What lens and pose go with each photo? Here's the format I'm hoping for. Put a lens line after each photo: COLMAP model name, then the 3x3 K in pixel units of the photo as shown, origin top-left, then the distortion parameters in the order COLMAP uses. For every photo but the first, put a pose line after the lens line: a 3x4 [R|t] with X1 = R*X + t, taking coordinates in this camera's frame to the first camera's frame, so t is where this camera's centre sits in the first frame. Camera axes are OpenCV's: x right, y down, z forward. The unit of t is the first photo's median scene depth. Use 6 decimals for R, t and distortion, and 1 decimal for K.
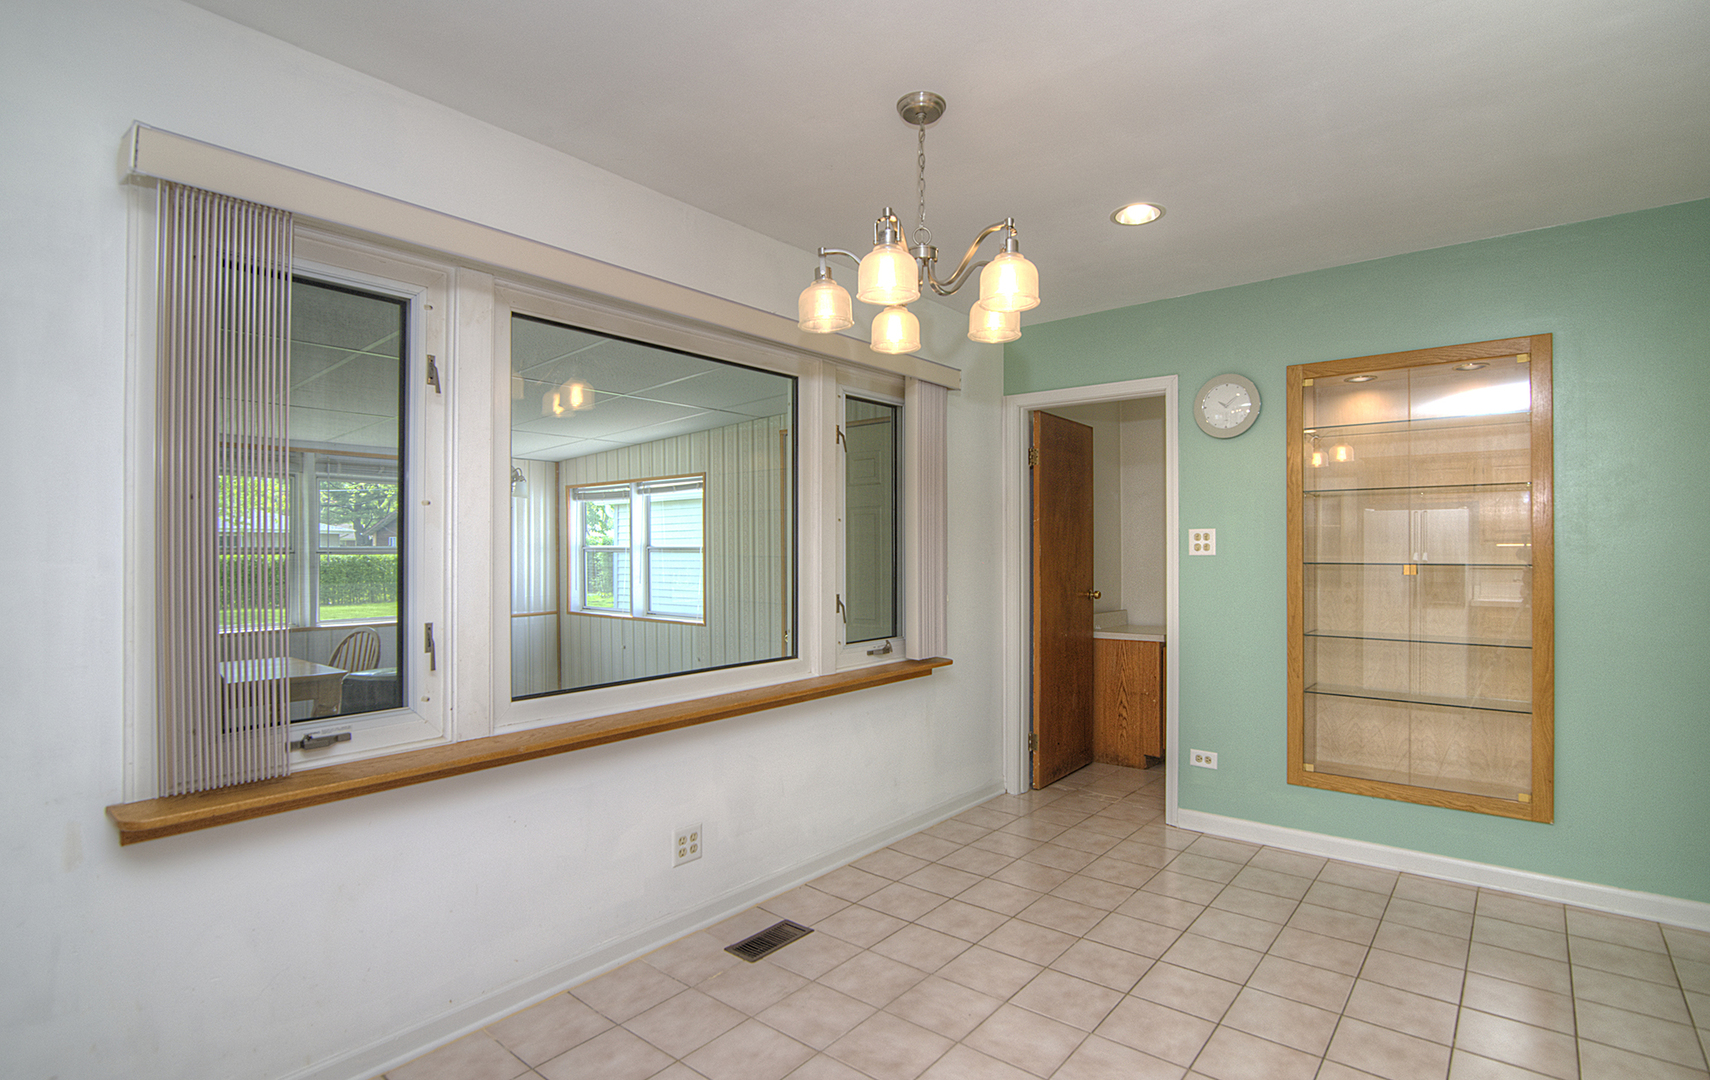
lens RADIAL K [[851.6, 0, 859.1], [0, 851.6, 550.5], [0, 0, 1]] dist [-0.004335, -0.000066]
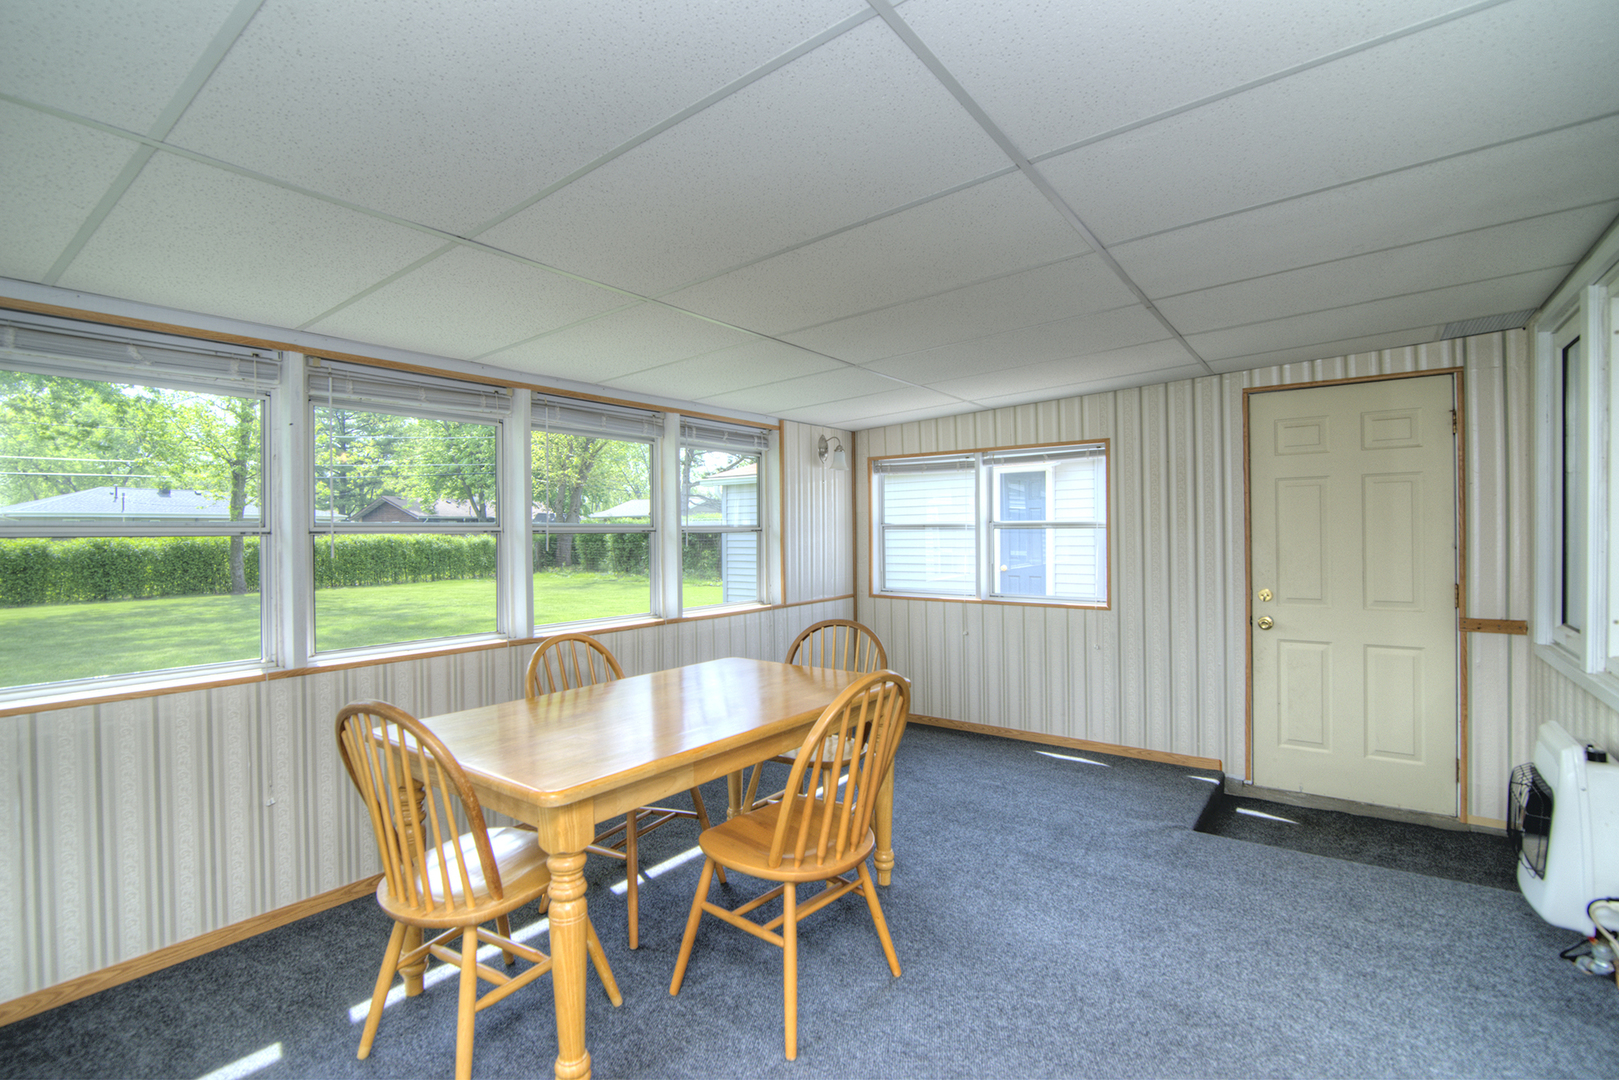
lens RADIAL K [[742.1, 0, 809.3], [0, 742.1, 540.6], [0, 0, 1]] dist [-0.017555, -0.000304]
pose [[0.998442, -0.007114, 0.055341, -0.490342], [0.006524, 0.999920, 0.010826, 0.004750], [-0.055414, -0.010448, 0.998409, 0.219006]]
